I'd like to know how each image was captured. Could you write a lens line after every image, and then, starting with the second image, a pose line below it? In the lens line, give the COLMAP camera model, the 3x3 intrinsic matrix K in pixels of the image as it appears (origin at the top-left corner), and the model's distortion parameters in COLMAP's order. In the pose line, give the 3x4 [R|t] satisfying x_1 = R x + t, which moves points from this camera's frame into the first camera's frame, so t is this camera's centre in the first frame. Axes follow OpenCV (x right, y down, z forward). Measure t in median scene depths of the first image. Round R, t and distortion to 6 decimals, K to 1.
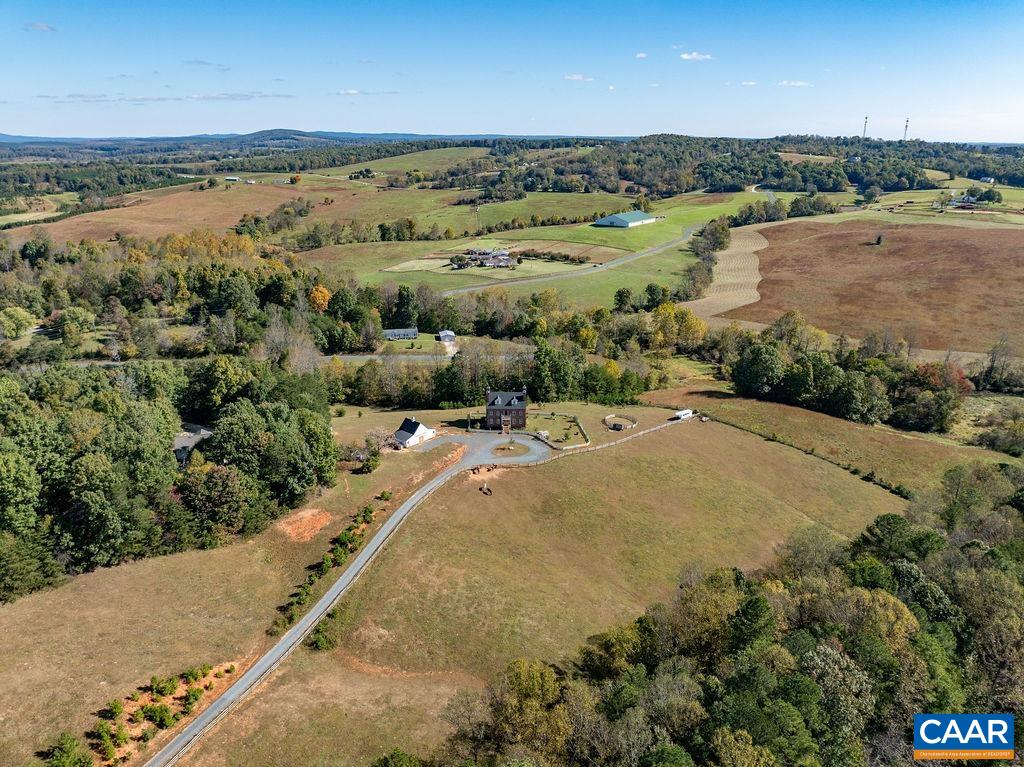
lens RADIAL K [[723.4, 0, 512.0], [0, 723.4, 383.5], [0, 0, 1]] dist [-0.041042, -0.006629]
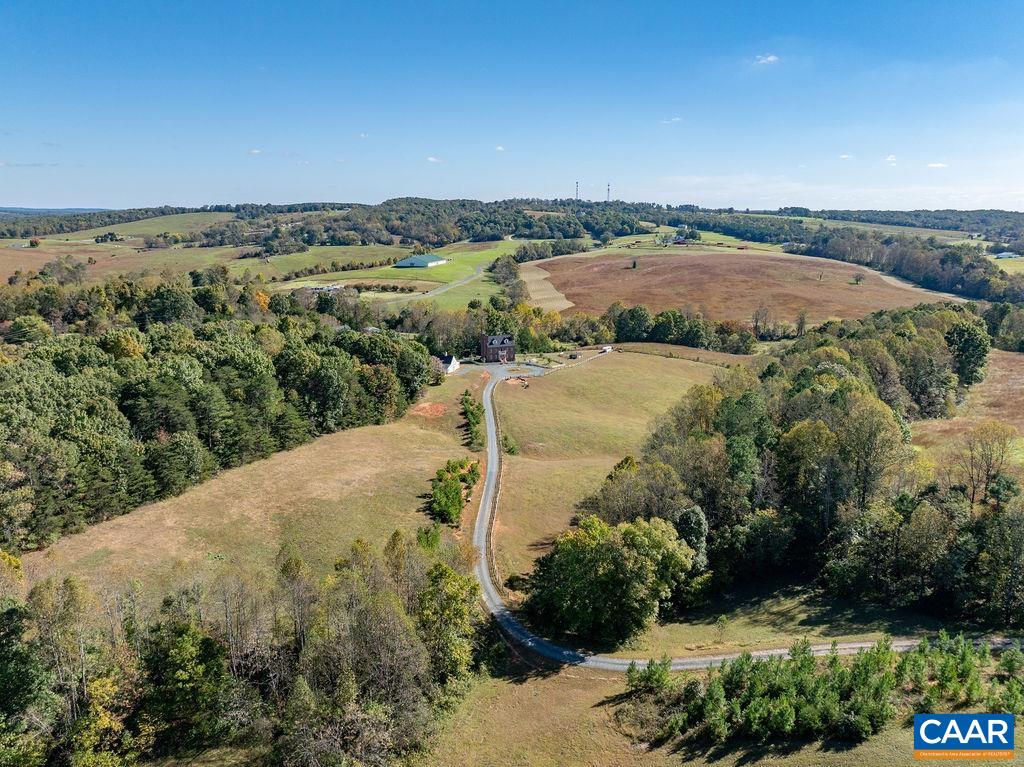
lens RADIAL K [[723.4, 0, 512.0], [0, 723.4, 383.5], [0, 0, 1]] dist [-0.041042, -0.006629]
pose [[0.924889, -0.086841, 0.370188, -0.120096], [0.121867, 0.989913, -0.072255, 0.049170], [-0.360179, 0.111941, 0.926143, -0.059498]]
